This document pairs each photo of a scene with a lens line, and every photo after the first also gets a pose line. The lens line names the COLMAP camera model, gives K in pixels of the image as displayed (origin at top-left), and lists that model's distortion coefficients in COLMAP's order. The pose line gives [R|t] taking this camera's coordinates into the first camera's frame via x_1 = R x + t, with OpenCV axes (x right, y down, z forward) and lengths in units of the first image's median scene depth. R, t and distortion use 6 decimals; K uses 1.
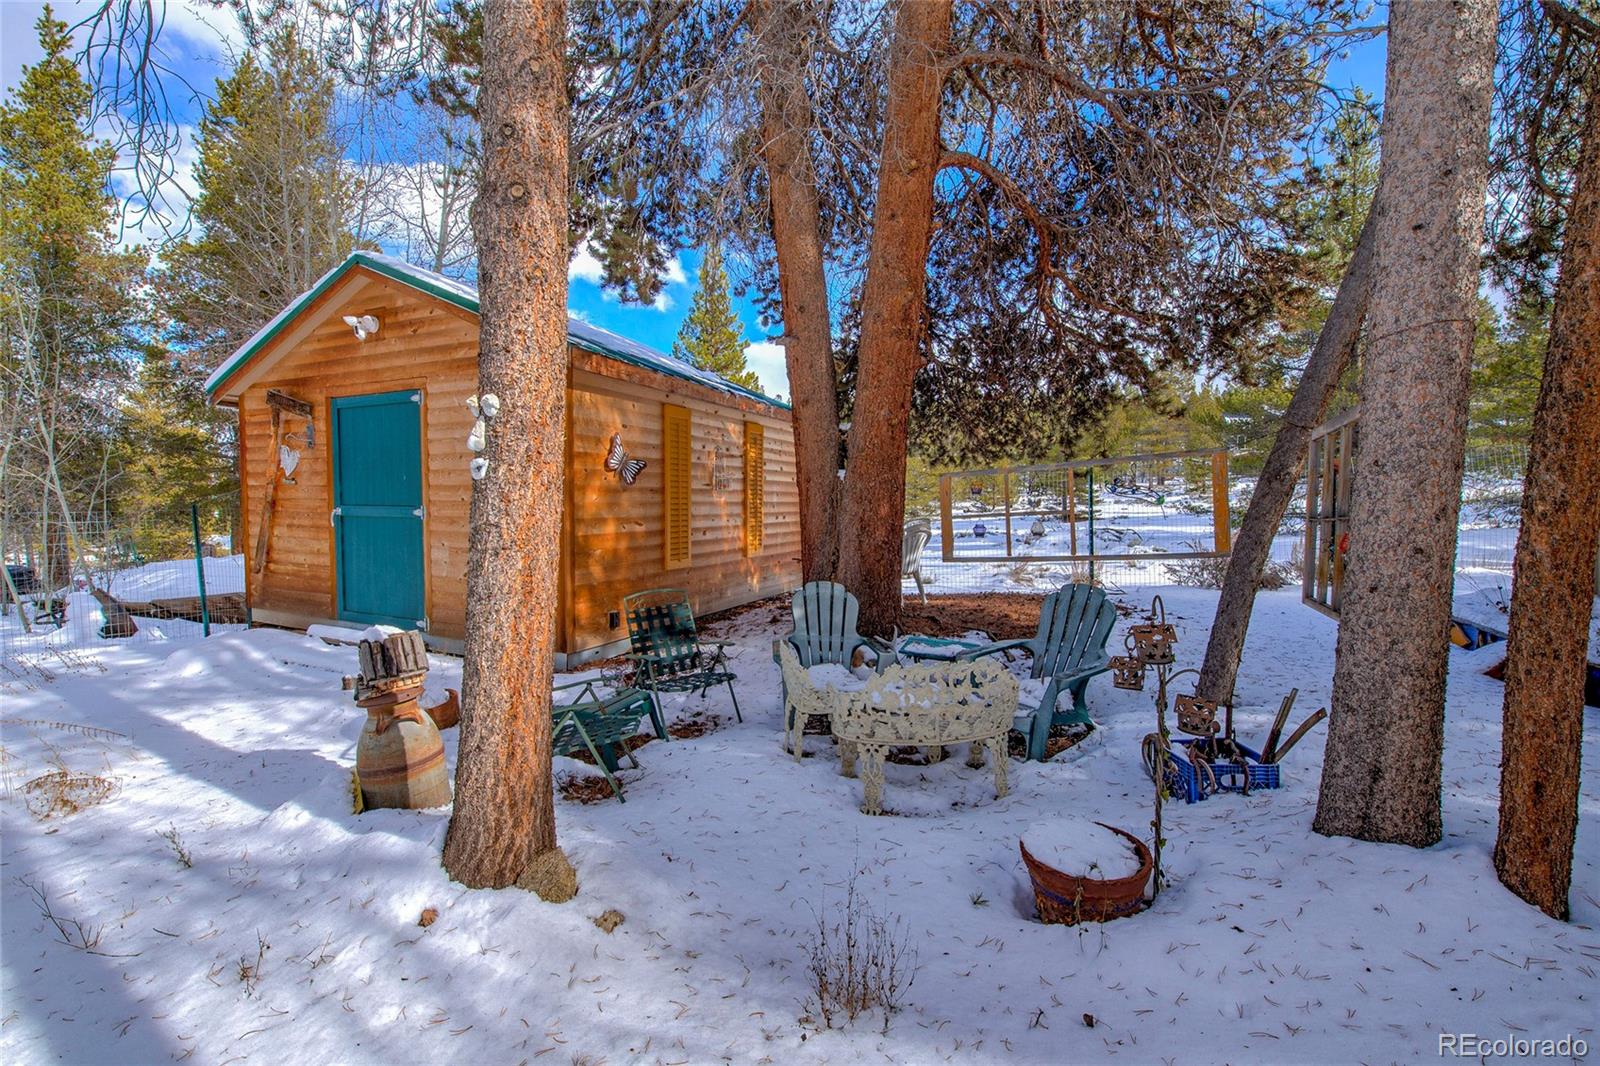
lens RADIAL K [[642.6, 0, 802.4], [0, 642.6, 536.1], [0, 0, 1]] dist [-0.016191, -0.000186]
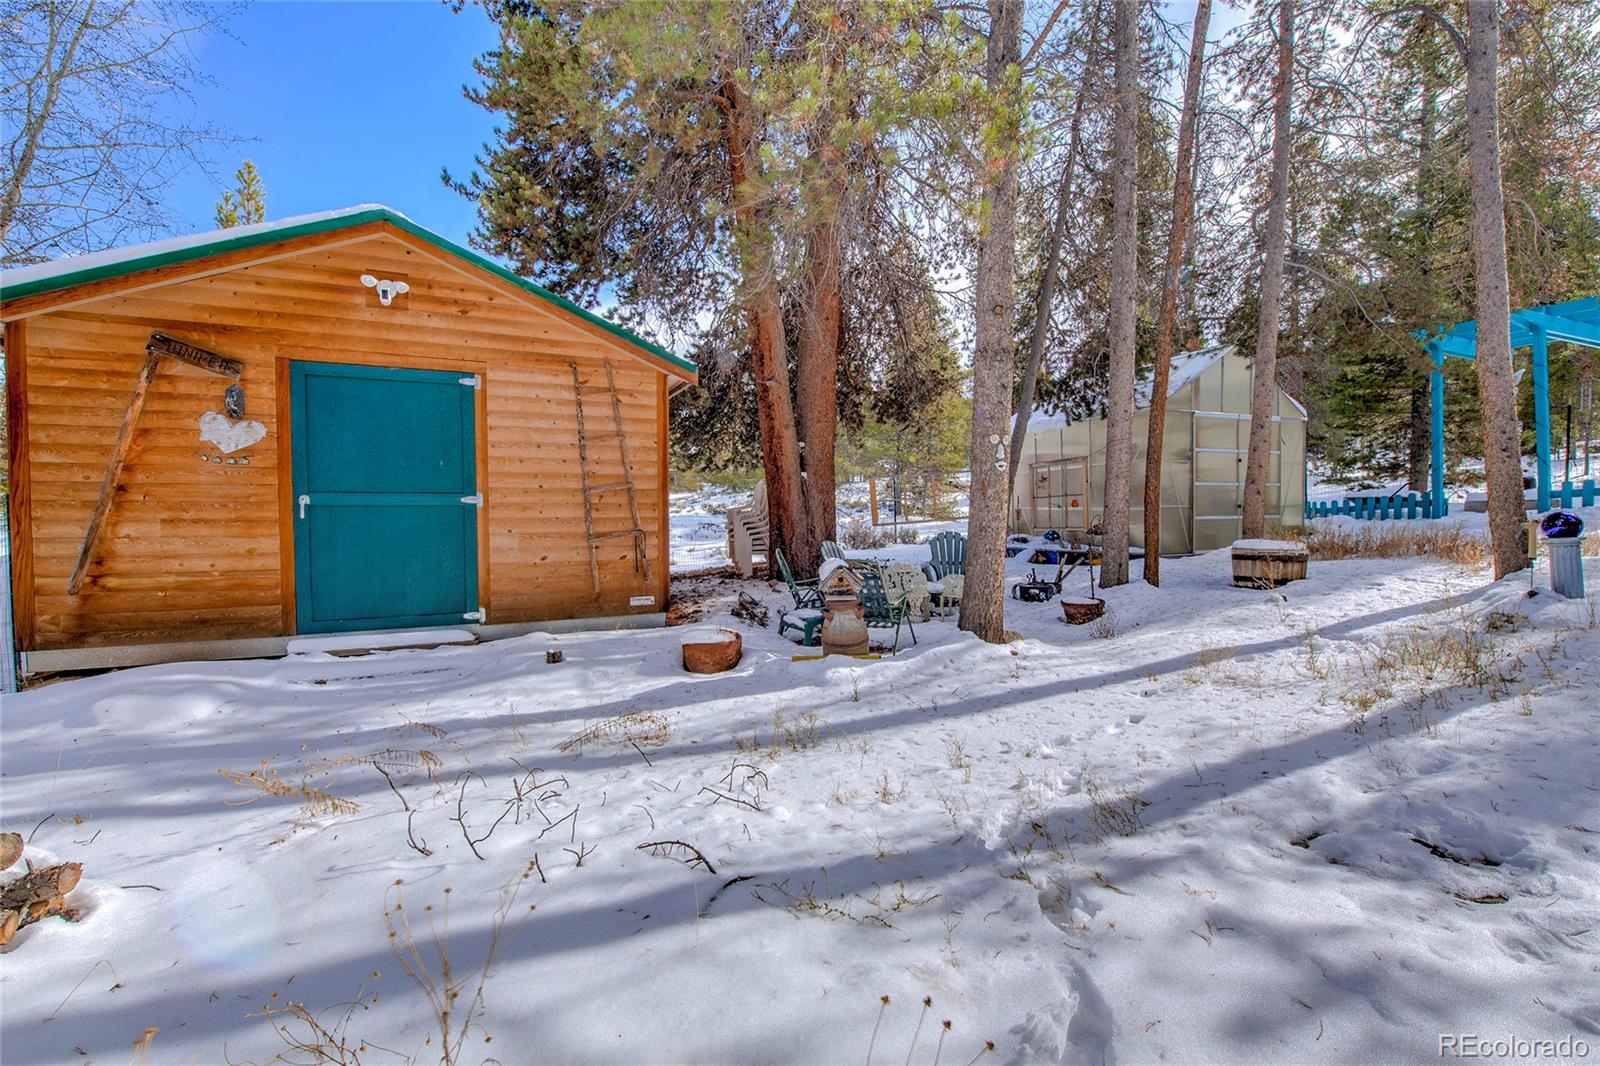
lens RADIAL K [[642.6, 0, 802.4], [0, 642.6, 536.1], [0, 0, 1]] dist [-0.016191, -0.000186]
pose [[0.634434, -0.042226, 0.771823, -1.042177], [0.045070, 0.998829, 0.017598, 0.023882], [-0.771662, 0.023622, 0.635594, -0.003564]]
